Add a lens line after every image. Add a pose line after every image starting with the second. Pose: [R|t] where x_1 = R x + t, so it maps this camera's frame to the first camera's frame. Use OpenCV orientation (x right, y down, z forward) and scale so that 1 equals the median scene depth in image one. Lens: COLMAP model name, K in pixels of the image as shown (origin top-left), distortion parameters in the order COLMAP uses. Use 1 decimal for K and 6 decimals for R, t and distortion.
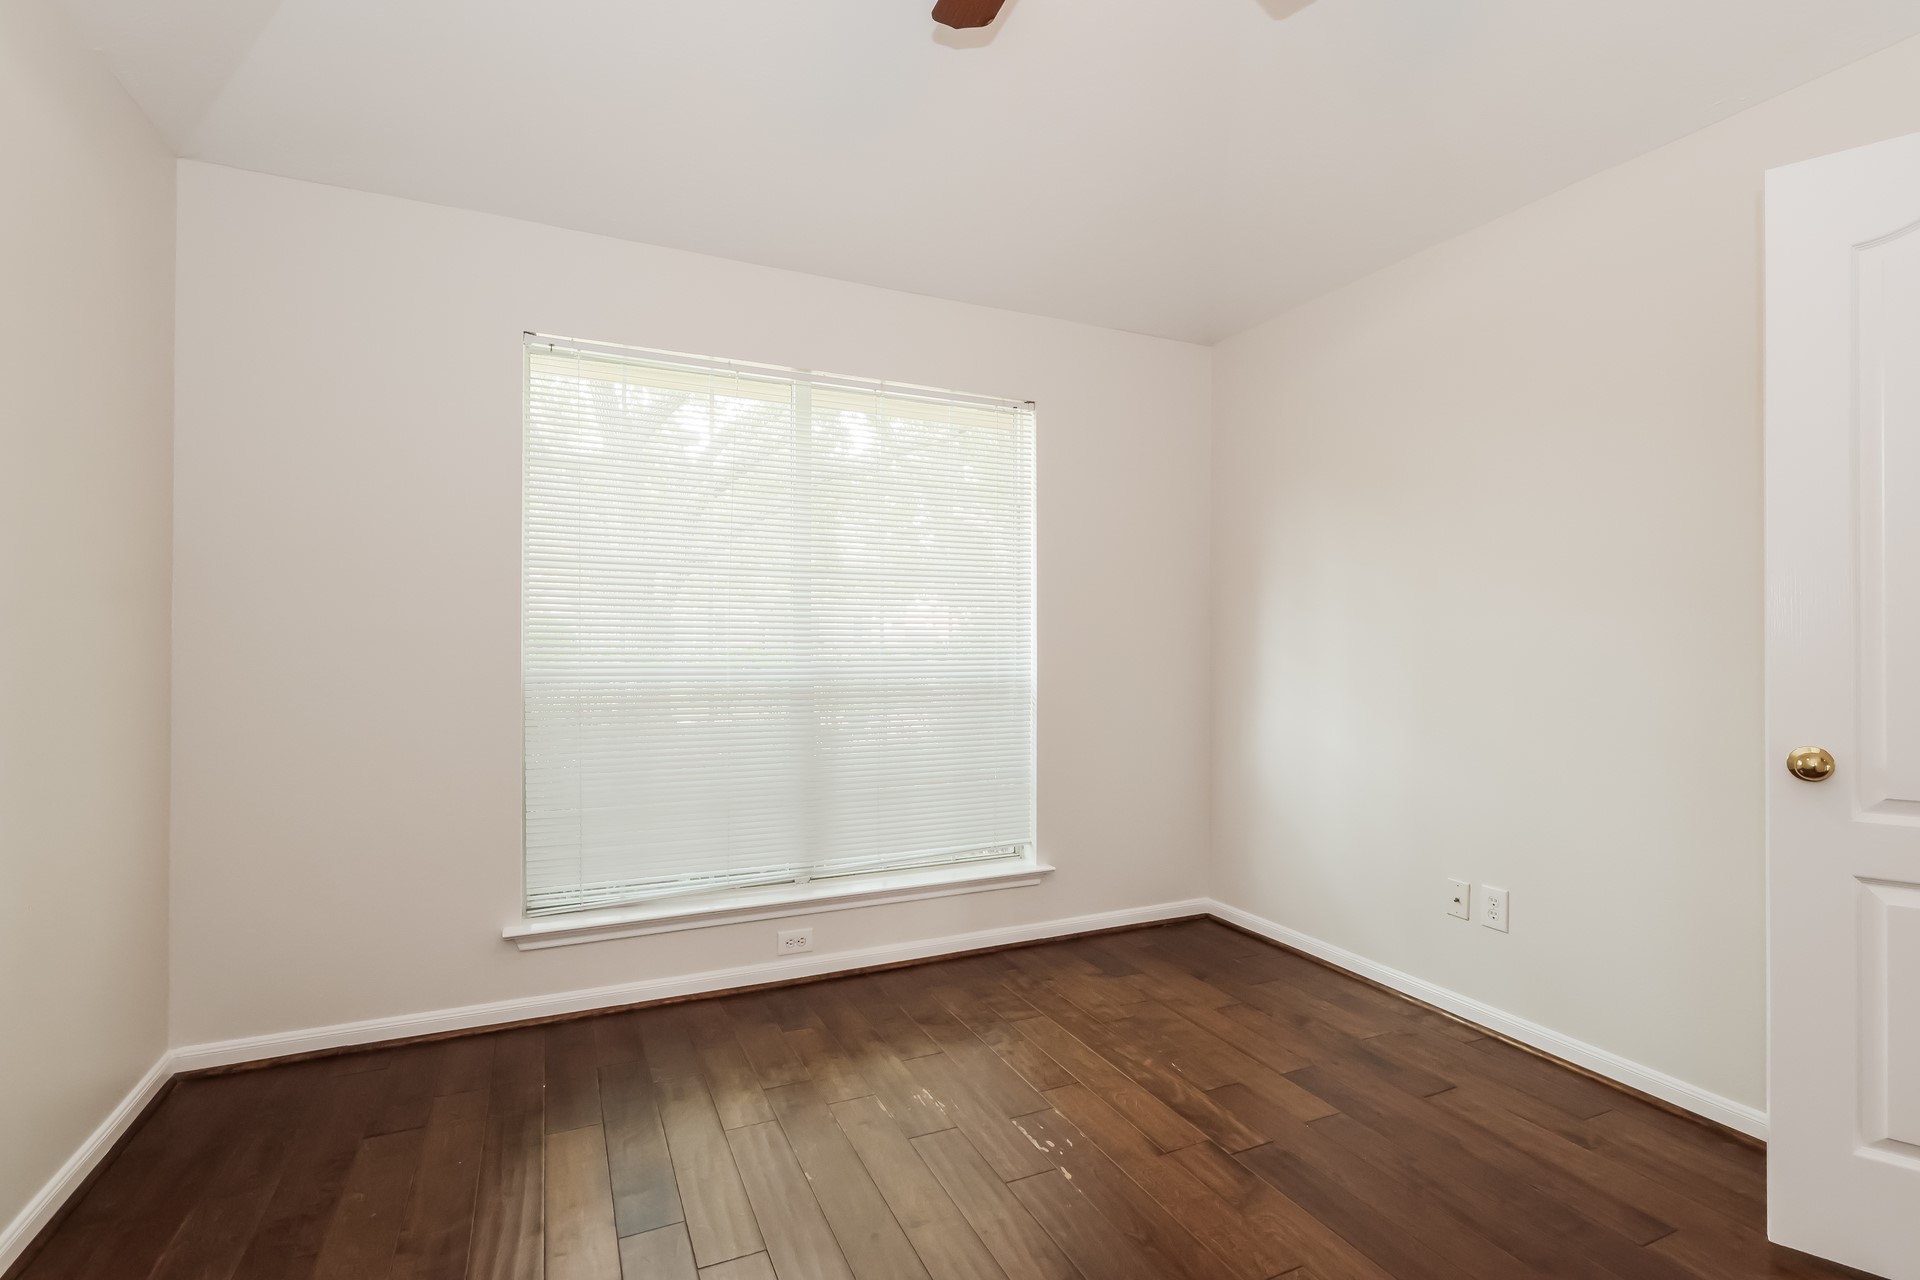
lens RADIAL K [[889.6, 0, 951.8], [0, 889.6, 638.7], [0, 0, 1]] dist [-0.000767, 0.000452]
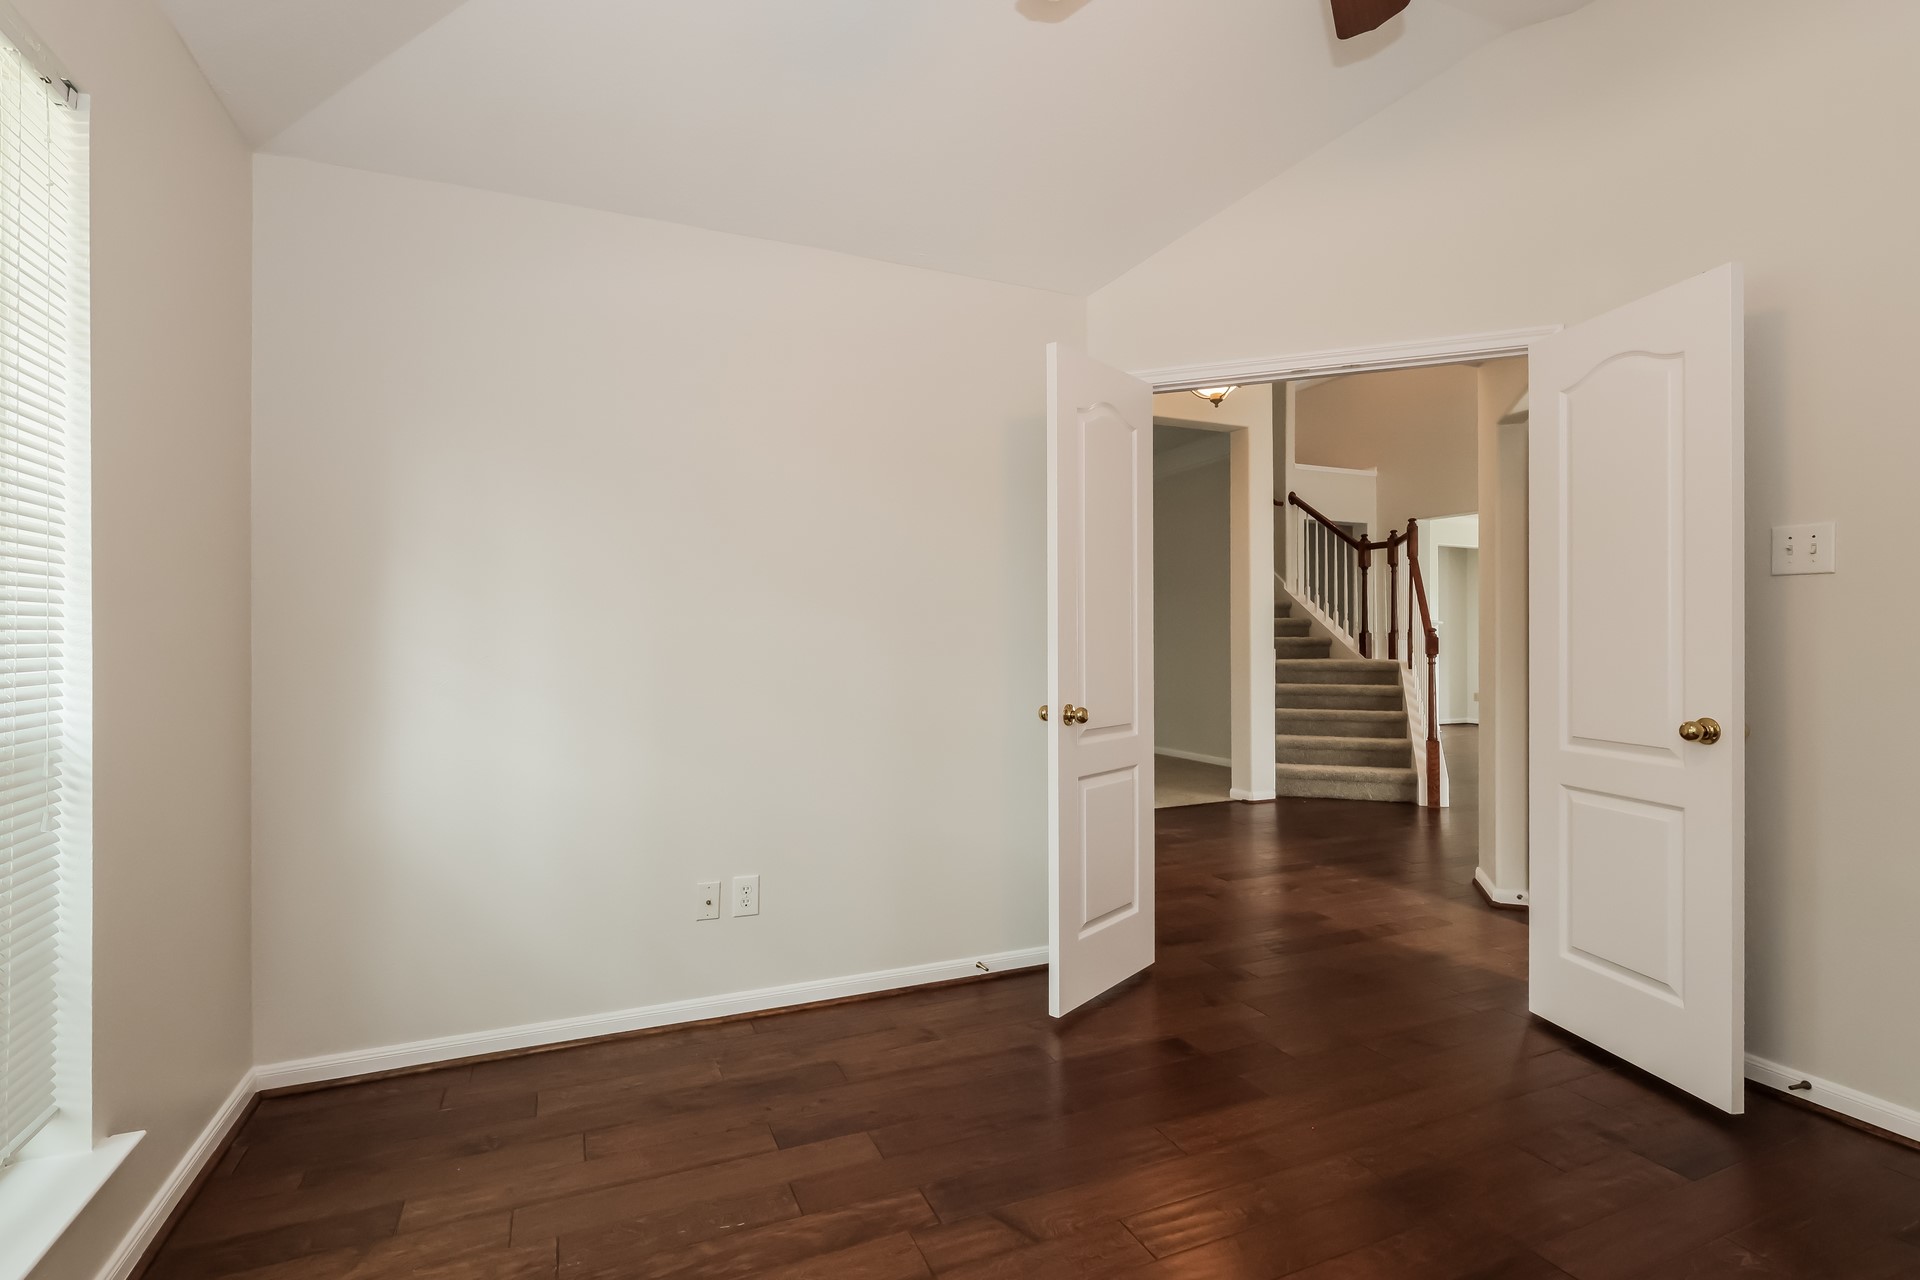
lens RADIAL K [[889.6, 0, 951.8], [0, 889.6, 638.7], [0, 0, 1]] dist [-0.000767, 0.000452]
pose [[0.028432, -0.000118, 0.999596, -0.460639], [-0.000865, 1.000000, 0.000143, -0.000195], [-0.999595, -0.000869, 0.028432, 0.781675]]
